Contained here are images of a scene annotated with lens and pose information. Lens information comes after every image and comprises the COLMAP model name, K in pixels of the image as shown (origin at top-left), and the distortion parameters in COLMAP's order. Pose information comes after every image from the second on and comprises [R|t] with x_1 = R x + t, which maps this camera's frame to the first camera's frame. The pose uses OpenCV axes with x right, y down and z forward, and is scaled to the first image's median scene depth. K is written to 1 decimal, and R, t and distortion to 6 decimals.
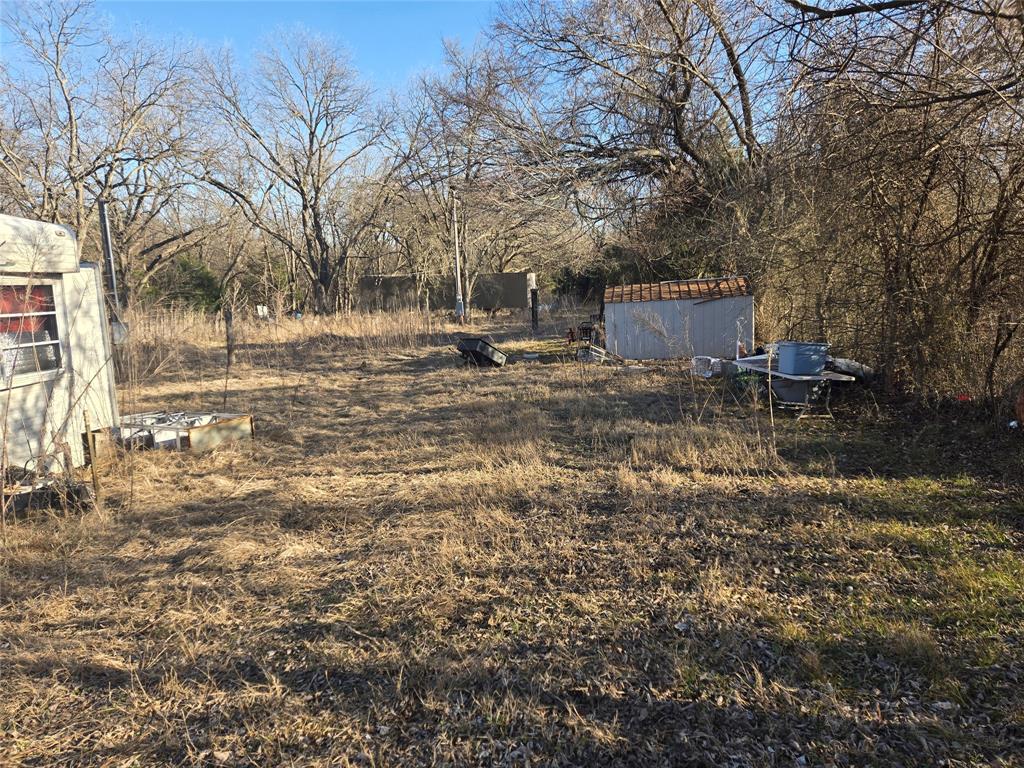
lens RADIAL K [[679.5, 0, 512.0], [0, 679.5, 384.0], [0, 0, 1]] dist [0.080079, -0.066832]
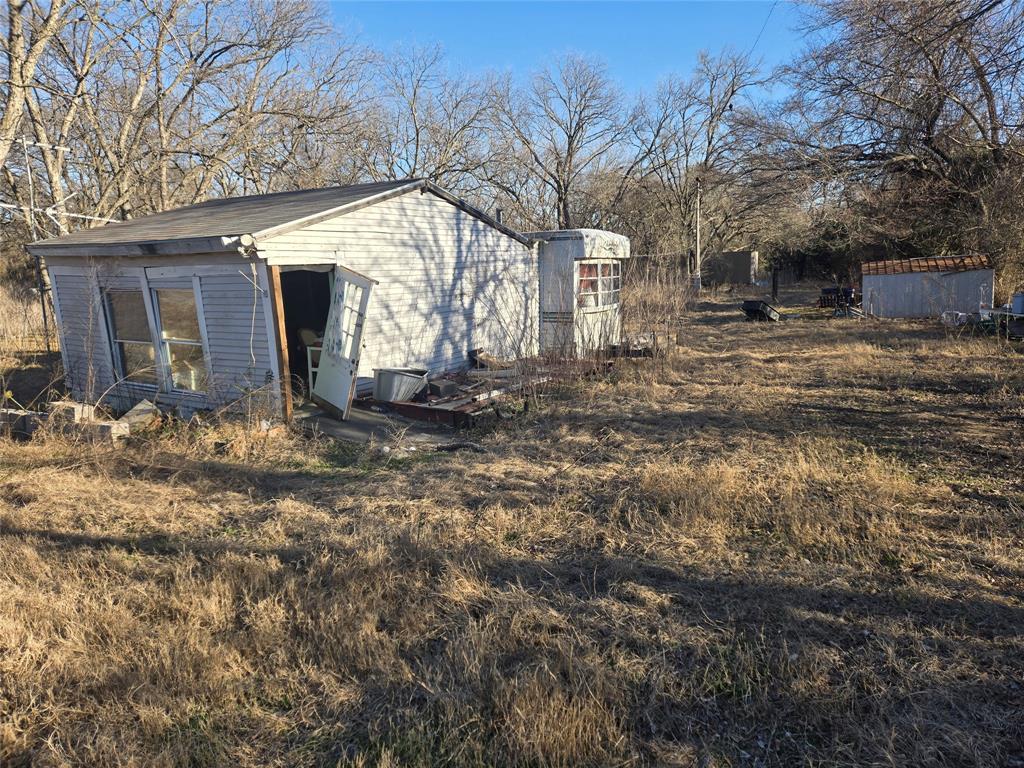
lens RADIAL K [[679.5, 0, 512.0], [0, 679.5, 384.0], [0, 0, 1]] dist [0.080079, -0.066832]
pose [[0.968335, 0.042633, -0.245987, -0.163543], [-0.035248, 0.998788, 0.034351, 0.062310], [0.247154, -0.024593, 0.968664, -0.417336]]
